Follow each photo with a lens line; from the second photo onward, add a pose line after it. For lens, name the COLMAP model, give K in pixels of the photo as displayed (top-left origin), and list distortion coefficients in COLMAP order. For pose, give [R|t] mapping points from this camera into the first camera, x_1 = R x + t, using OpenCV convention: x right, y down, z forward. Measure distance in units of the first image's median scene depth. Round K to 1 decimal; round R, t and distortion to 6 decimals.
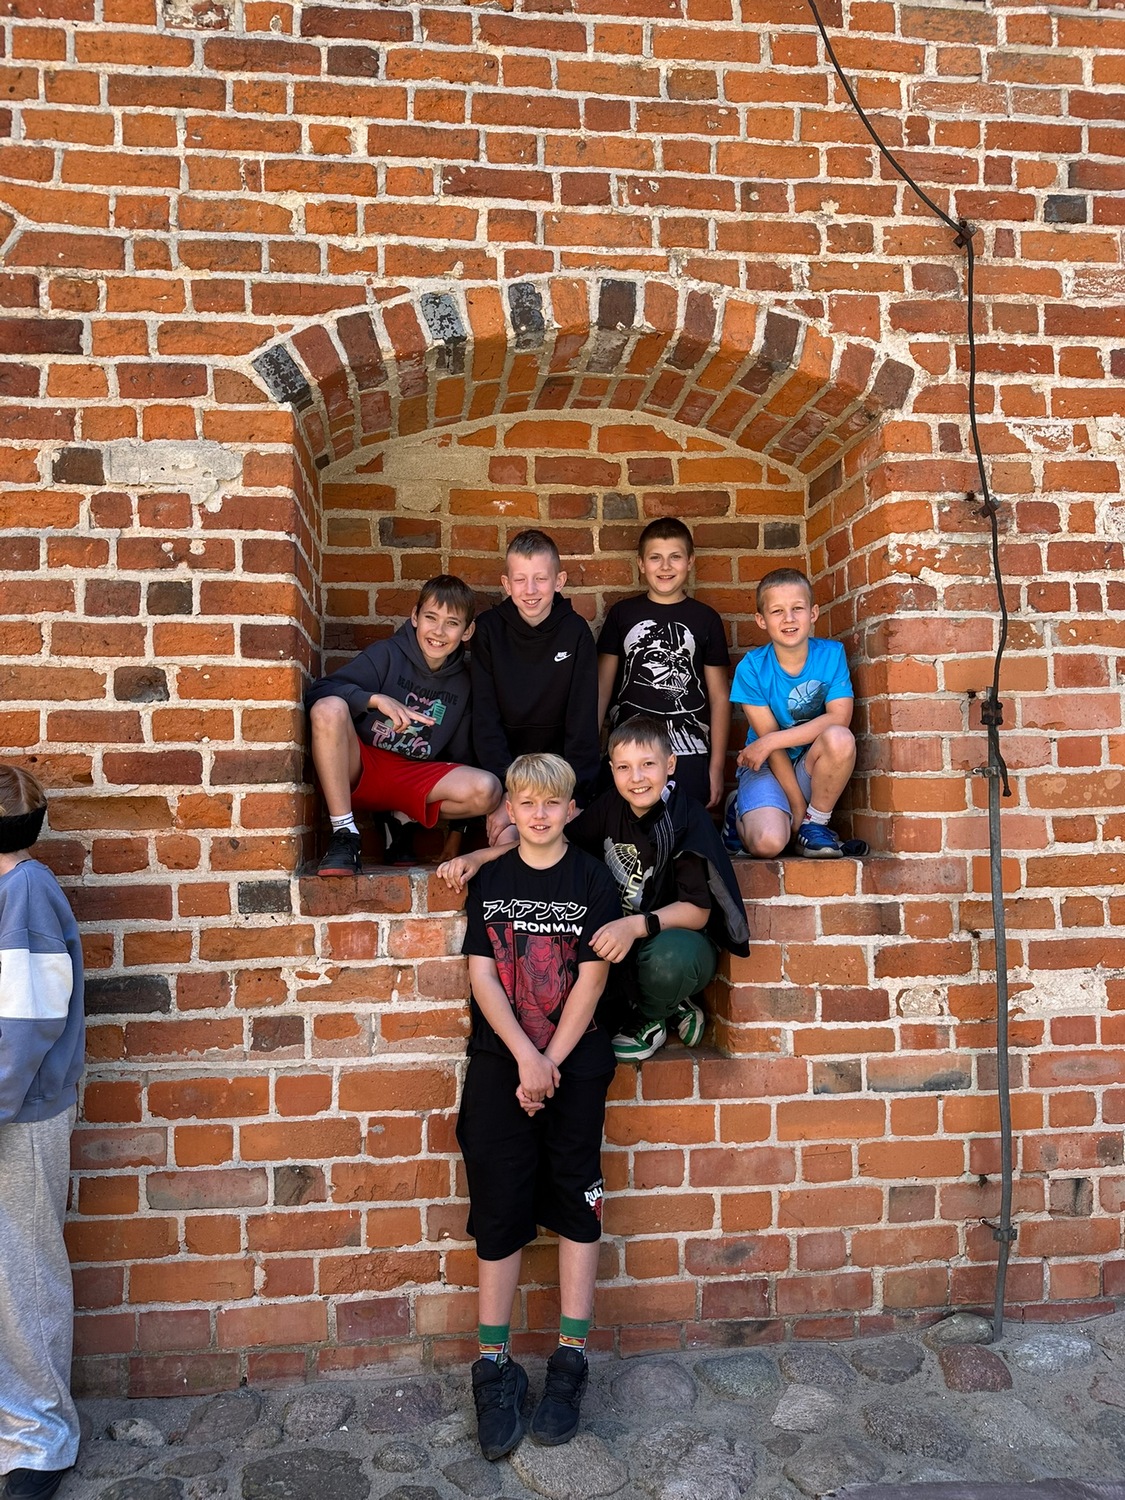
lens RADIAL K [[1021.7, 0, 562.5], [0, 1021.7, 750.0], [0, 0, 1]] dist [0.006374, -0.024931]
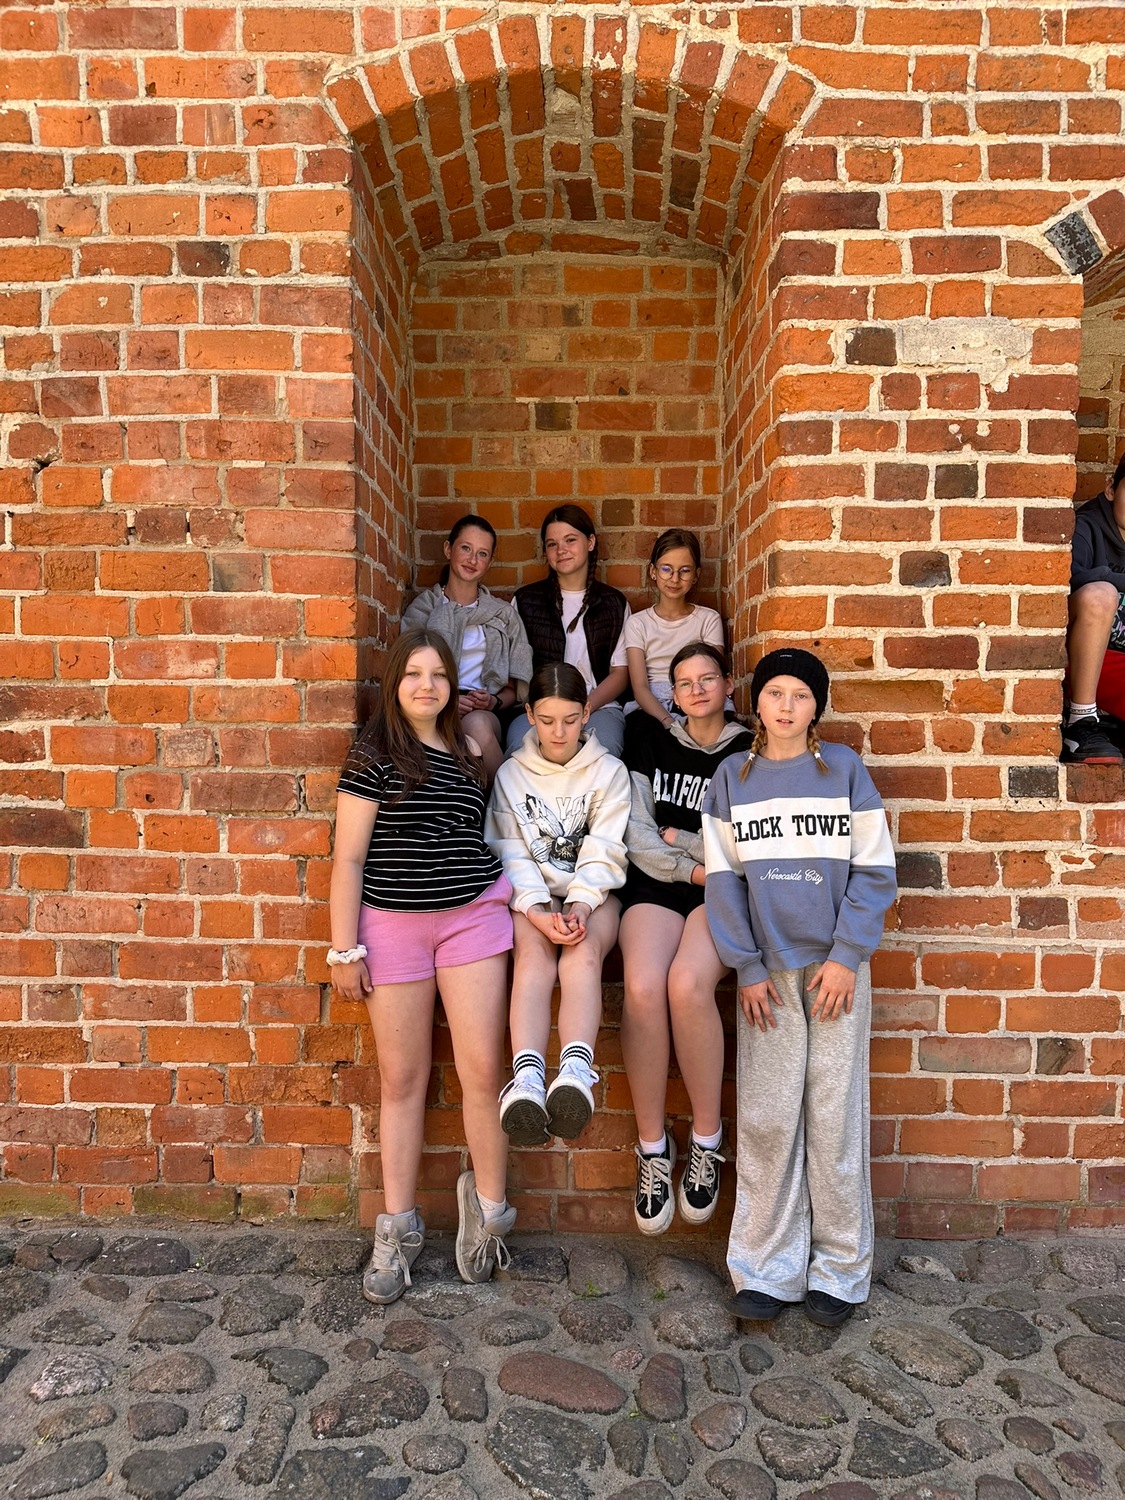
lens RADIAL K [[1021.7, 0, 562.5], [0, 1021.7, 750.0], [0, 0, 1]] dist [0.006374, -0.024931]
pose [[0.991197, 0.025996, -0.129815, -0.630040], [-0.012161, 0.994265, 0.106250, 0.010486], [0.131833, -0.103736, 0.985829, -0.060891]]
